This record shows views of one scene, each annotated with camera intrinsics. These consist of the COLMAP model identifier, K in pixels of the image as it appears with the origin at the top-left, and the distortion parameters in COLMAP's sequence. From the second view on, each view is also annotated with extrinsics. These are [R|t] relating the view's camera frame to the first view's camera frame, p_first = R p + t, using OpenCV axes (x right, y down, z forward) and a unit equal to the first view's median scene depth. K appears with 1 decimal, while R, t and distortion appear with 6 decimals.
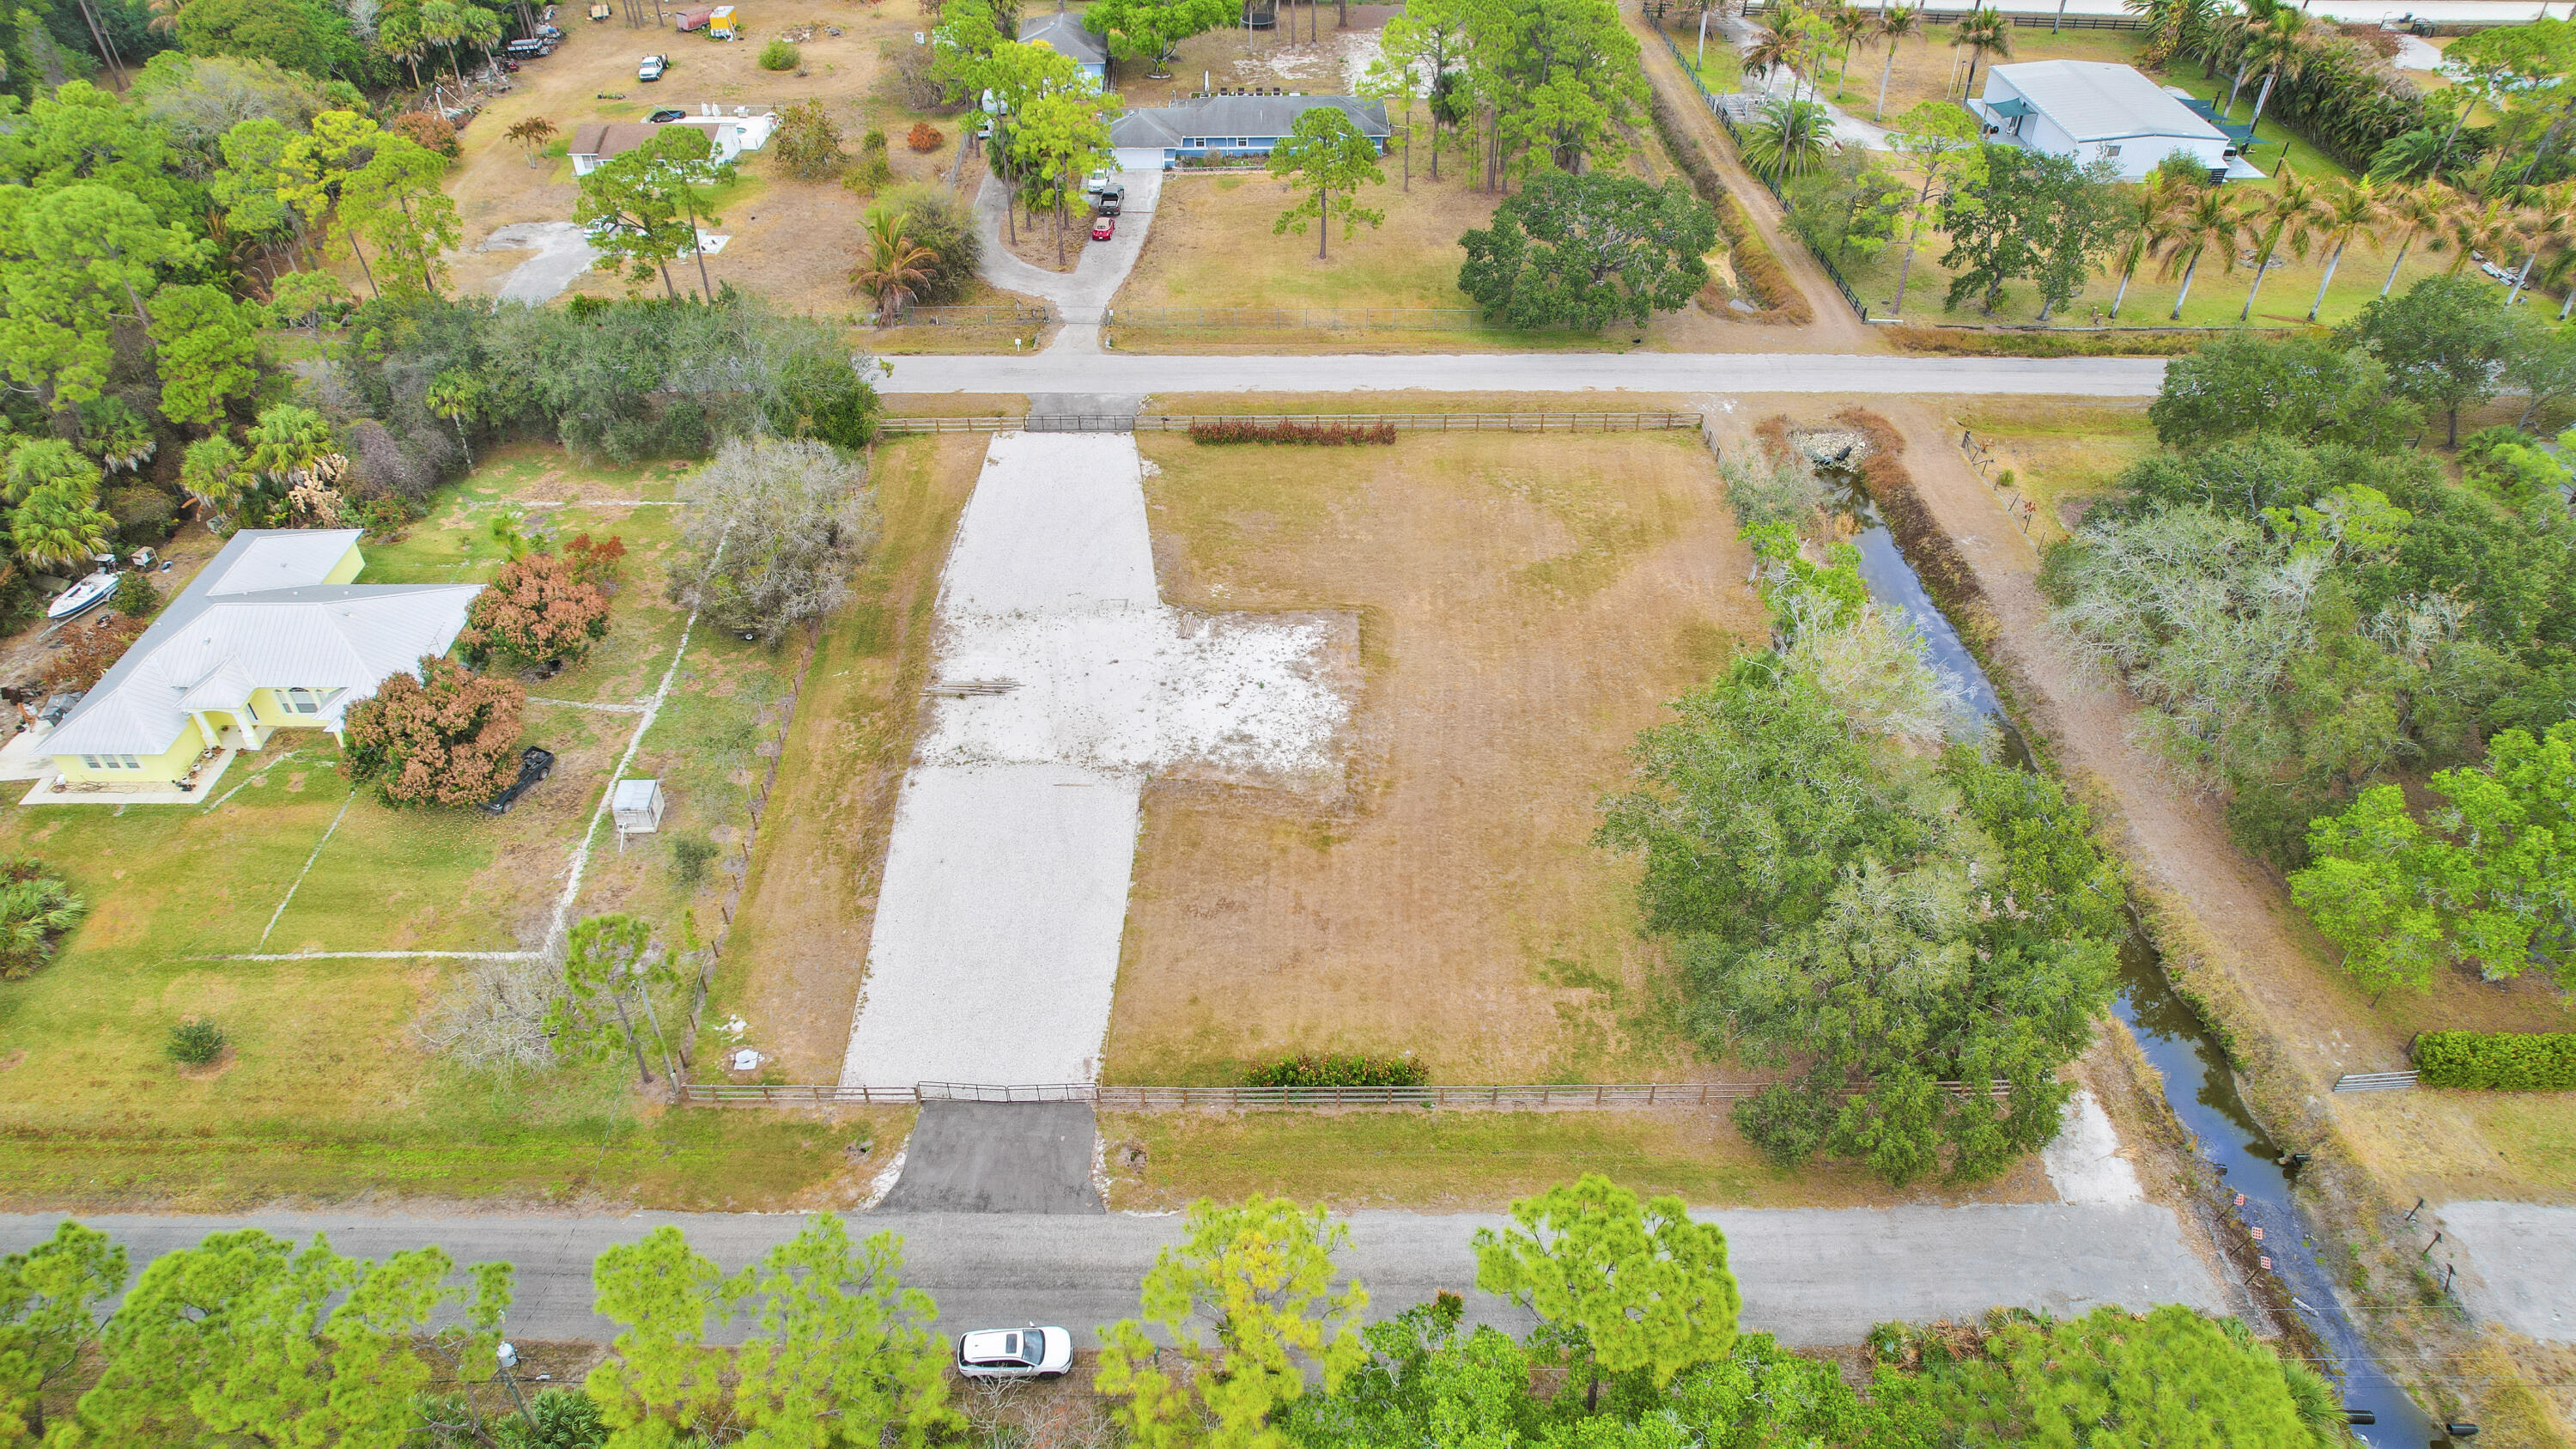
lens RADIAL K [[1647.3, 0, 1286.5], [0, 1647.3, 724.2], [0, 0, 1]] dist [-0.085975, 0.083065]
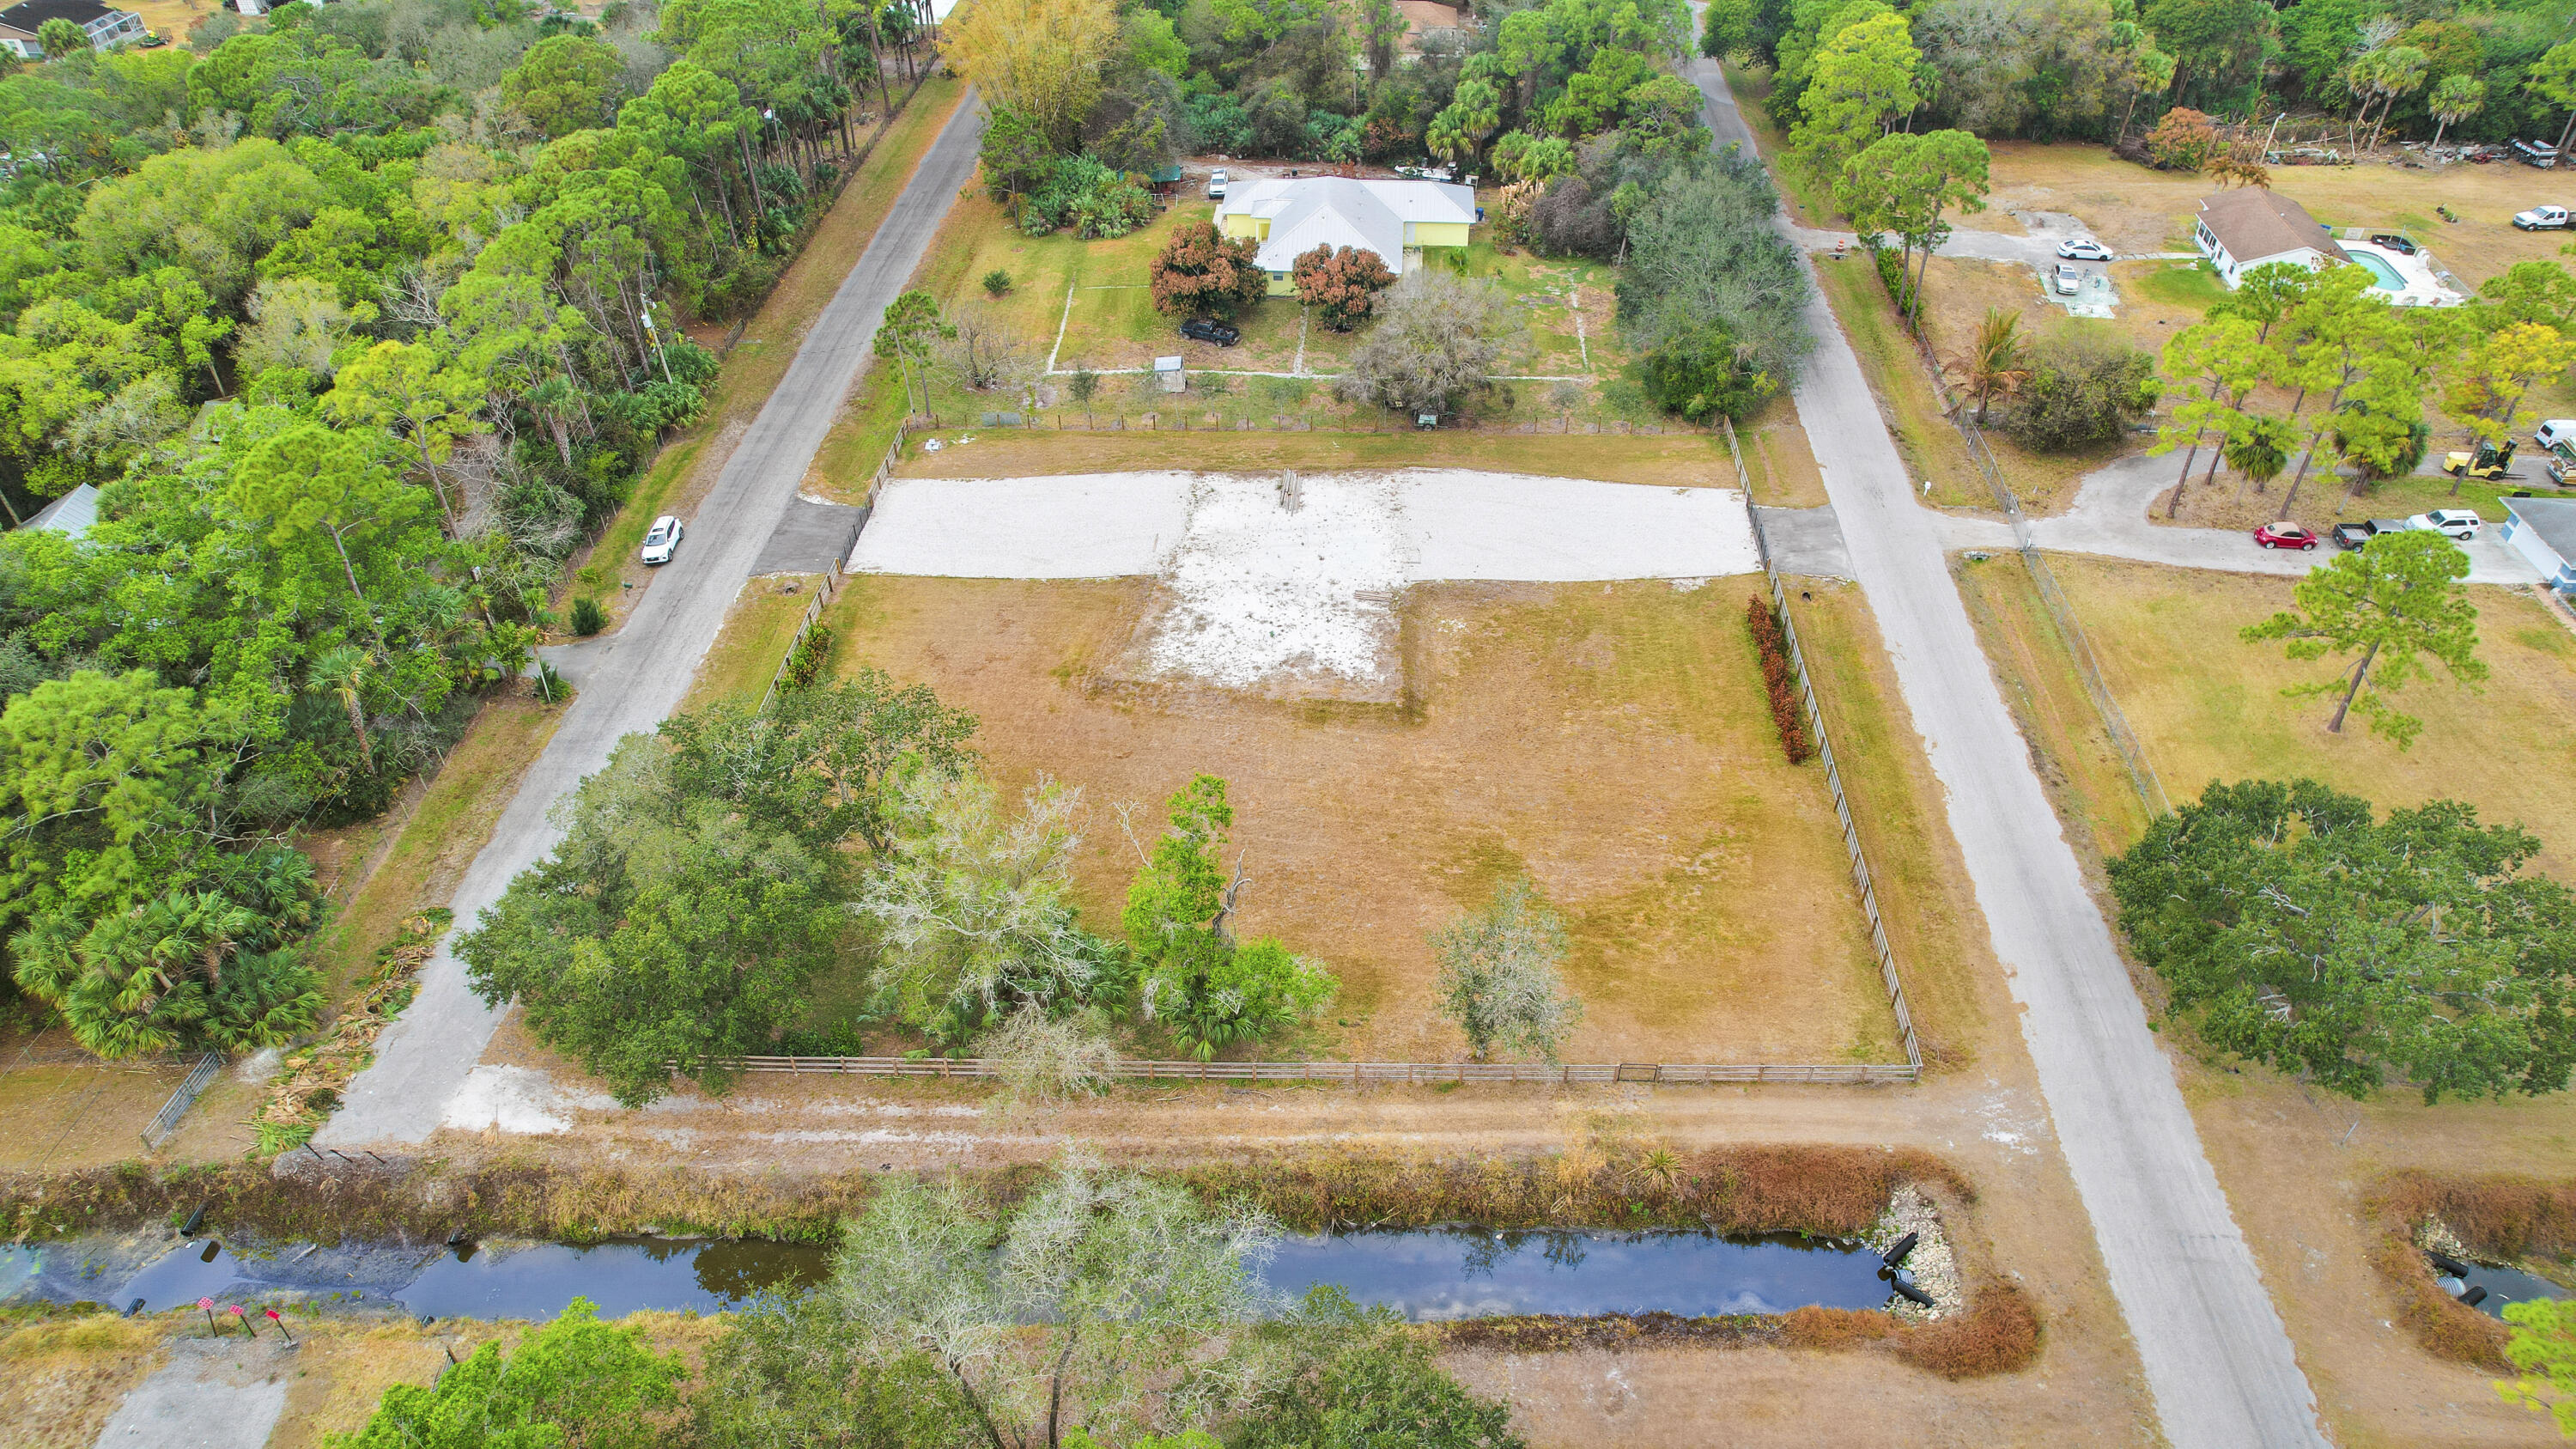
lens RADIAL K [[1644.0, 0, 1285.7], [0, 1644.0, 729.2], [0, 0, 1]] dist [-0.078721, 0.069208]
pose [[-0.057625, 0.639245, -0.766841, 0.883663], [-0.631638, 0.571489, 0.523864, -0.580949], [0.773119, 0.514554, 0.370840, 0.700025]]
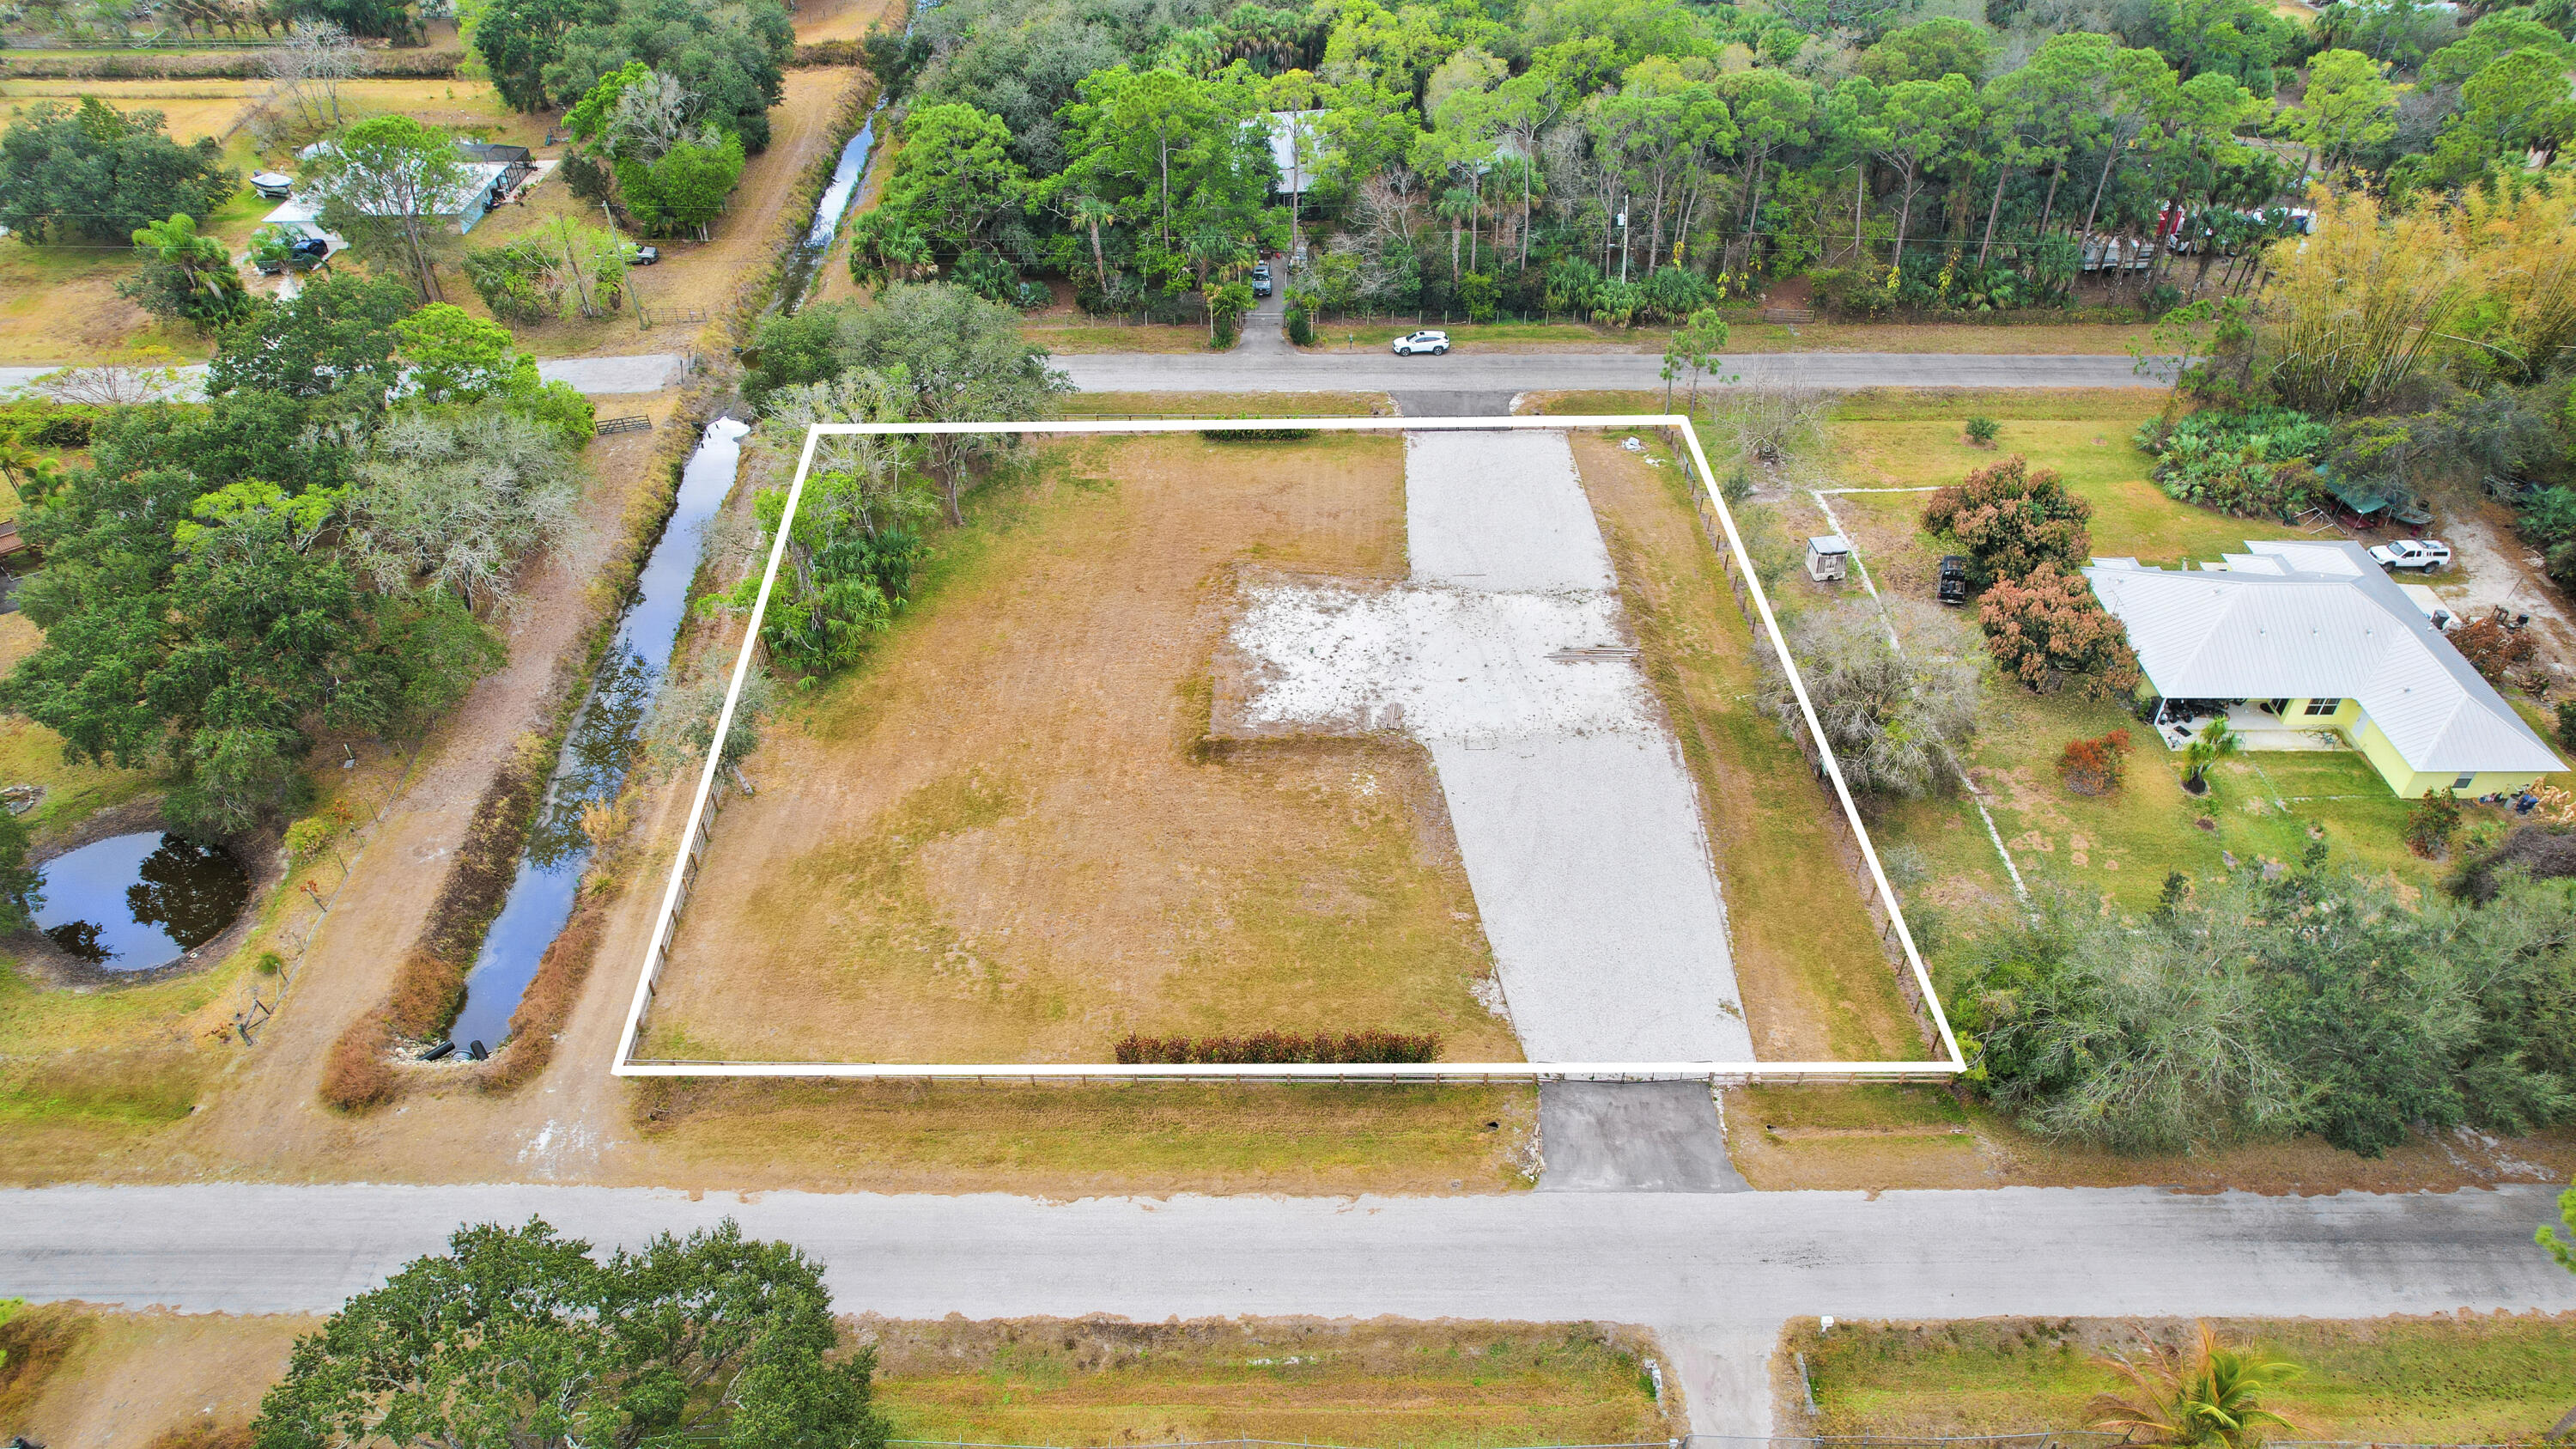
lens RADIAL K [[1644.0, 0, 1285.7], [0, 1644.0, 729.2], [0, 0, 1]] dist [-0.078721, 0.069208]
pose [[-0.999930, 0.008620, 0.008089, -0.007121], [0.009579, 0.189912, 0.981754, -1.100865], [0.006926, 0.981763, -0.189981, 1.336972]]
